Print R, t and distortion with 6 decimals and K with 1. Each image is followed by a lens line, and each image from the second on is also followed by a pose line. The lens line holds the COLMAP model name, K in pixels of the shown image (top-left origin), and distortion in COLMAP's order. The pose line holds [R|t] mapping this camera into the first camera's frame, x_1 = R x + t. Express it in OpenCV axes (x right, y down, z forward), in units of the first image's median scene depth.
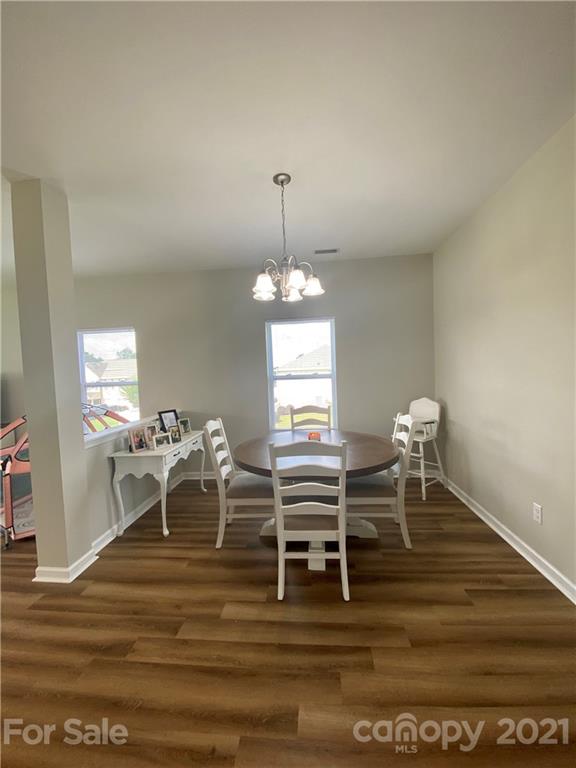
lens RADIAL K [[311.7, 0, 288.0], [0, 311.7, 384.0], [0, 0, 1]] dist [0.028909, -0.024659]
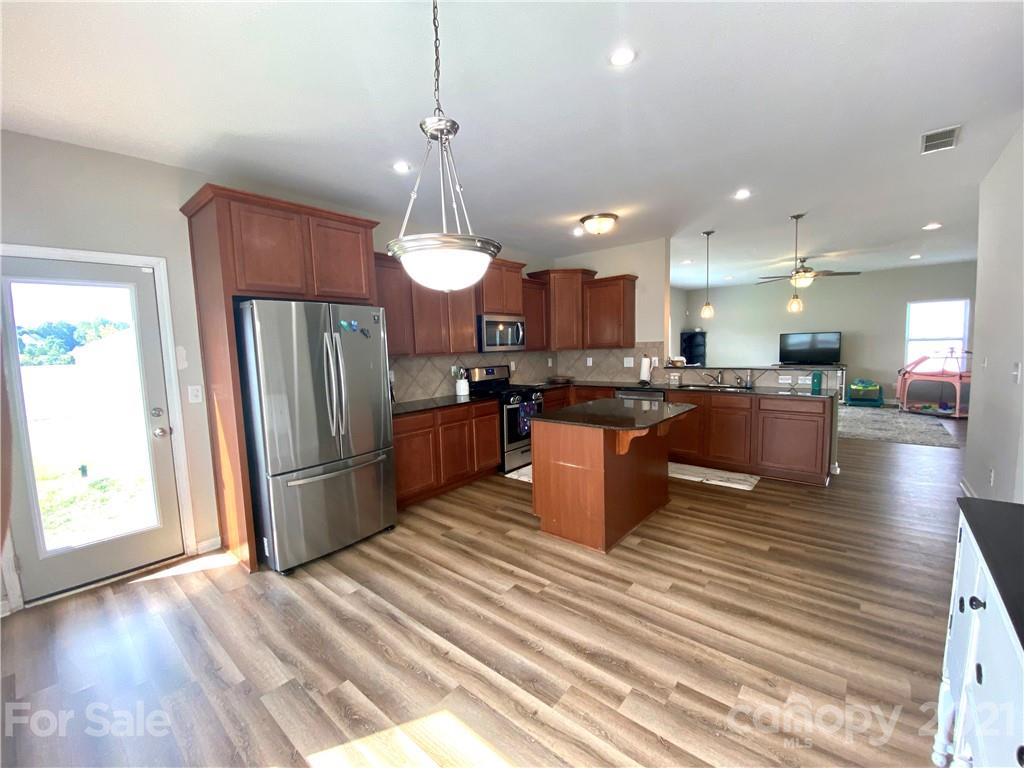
lens RADIAL K [[414.9, 0, 512.0], [0, 414.9, 384.0], [0, 0, 1]] dist [0.042028, -0.038110]
pose [[0.816169, 0.067952, -0.573804, -1.718847], [-0.026544, 0.996422, 0.080244, 0.166166], [0.577203, -0.050262, 0.815052, -2.751663]]
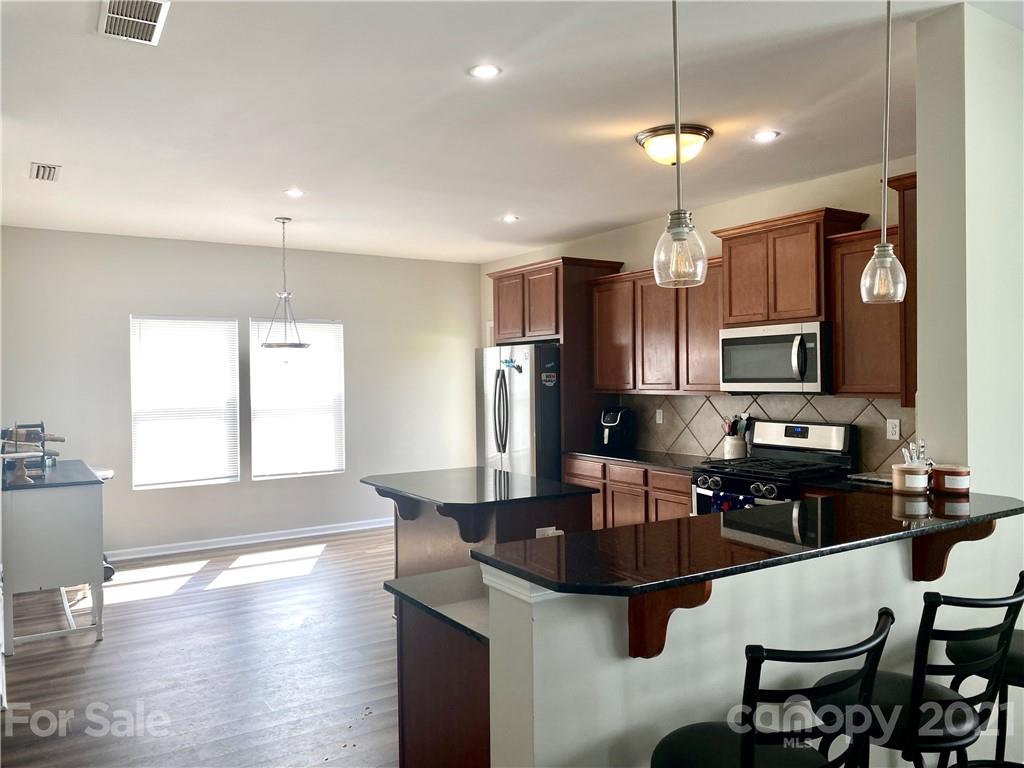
lens RADIAL K [[777.1, 0, 502.8], [0, 777.1, 385.0], [0, 0, 1]] dist [0.099811, -0.149066]
pose [[-0.793566, 0.055580, -0.605940, -1.212049], [0.017532, 0.997495, 0.068535, 0.009751], [0.608231, 0.043764, -0.792553, -0.104914]]
